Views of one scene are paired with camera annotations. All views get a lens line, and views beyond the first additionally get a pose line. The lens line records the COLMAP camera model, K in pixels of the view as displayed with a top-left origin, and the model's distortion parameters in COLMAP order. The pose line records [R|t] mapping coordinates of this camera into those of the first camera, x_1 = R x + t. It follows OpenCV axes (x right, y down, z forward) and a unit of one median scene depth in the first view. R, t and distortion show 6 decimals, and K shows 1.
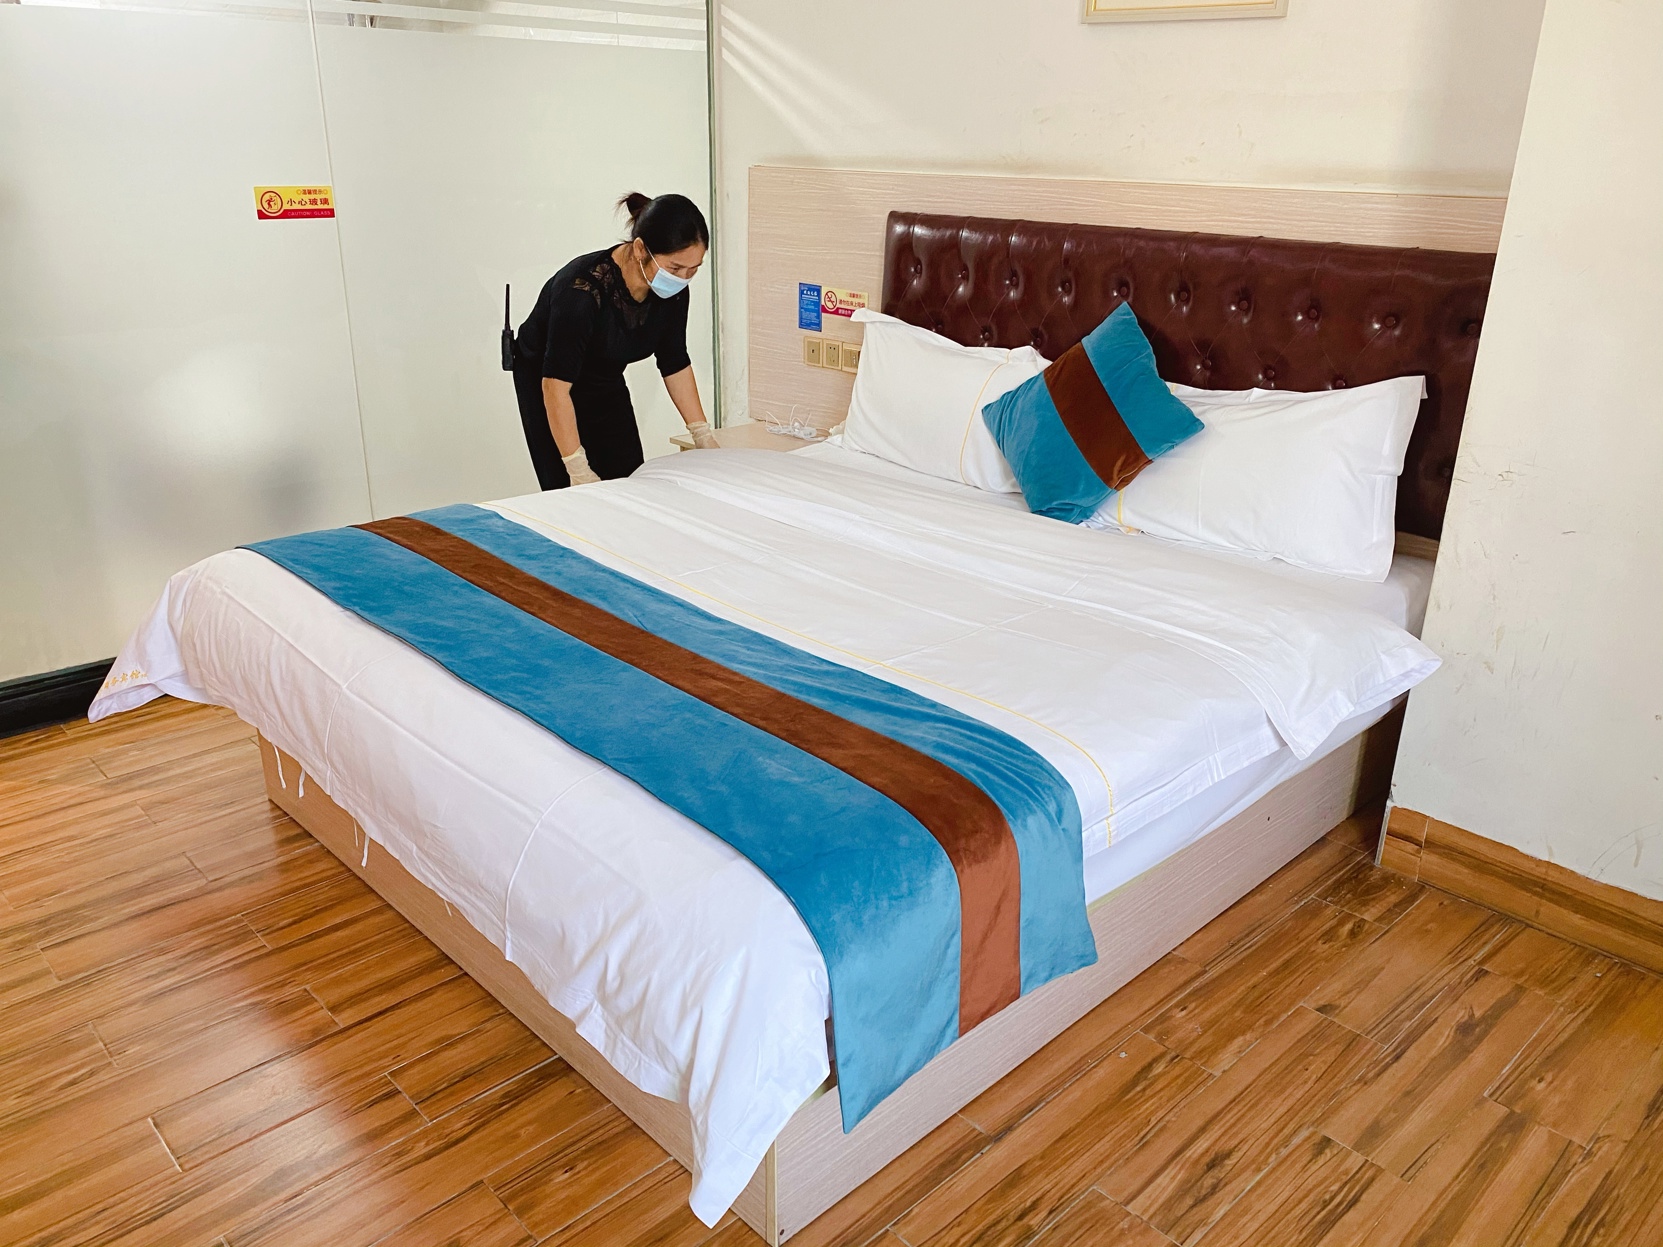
lens RADIAL K [[1277.0, 0, 831.5], [0, 1277.0, 623.5], [0, 0, 1]] dist [0.002284, -0.005138]
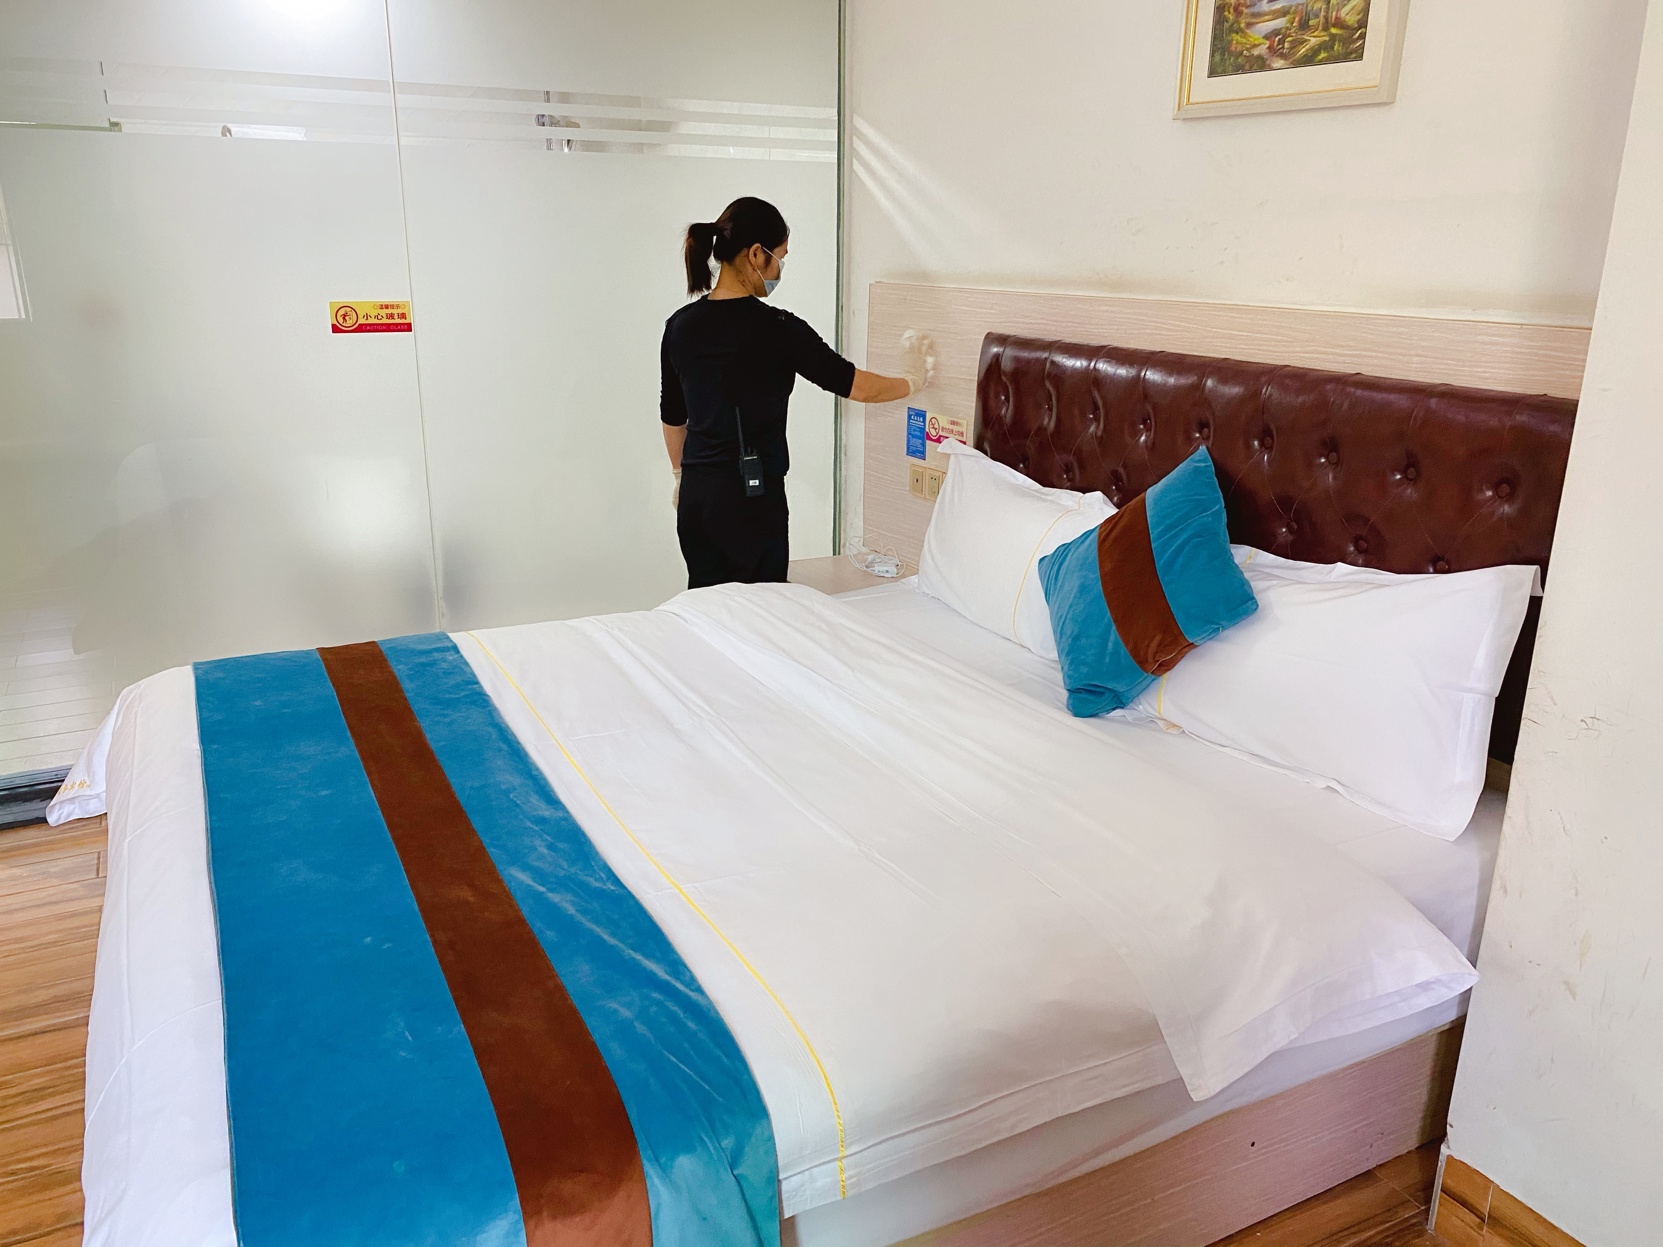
lens RADIAL K [[1277.0, 0, 831.5], [0, 1277.0, 623.5], [0, 0, 1]] dist [0.002284, -0.005138]
pose [[0.961733, 0.073552, -0.263931, 0.230432], [-0.093894, 0.993439, -0.065286, -0.063561], [0.257397, 0.087569, 0.962330, 0.160242]]
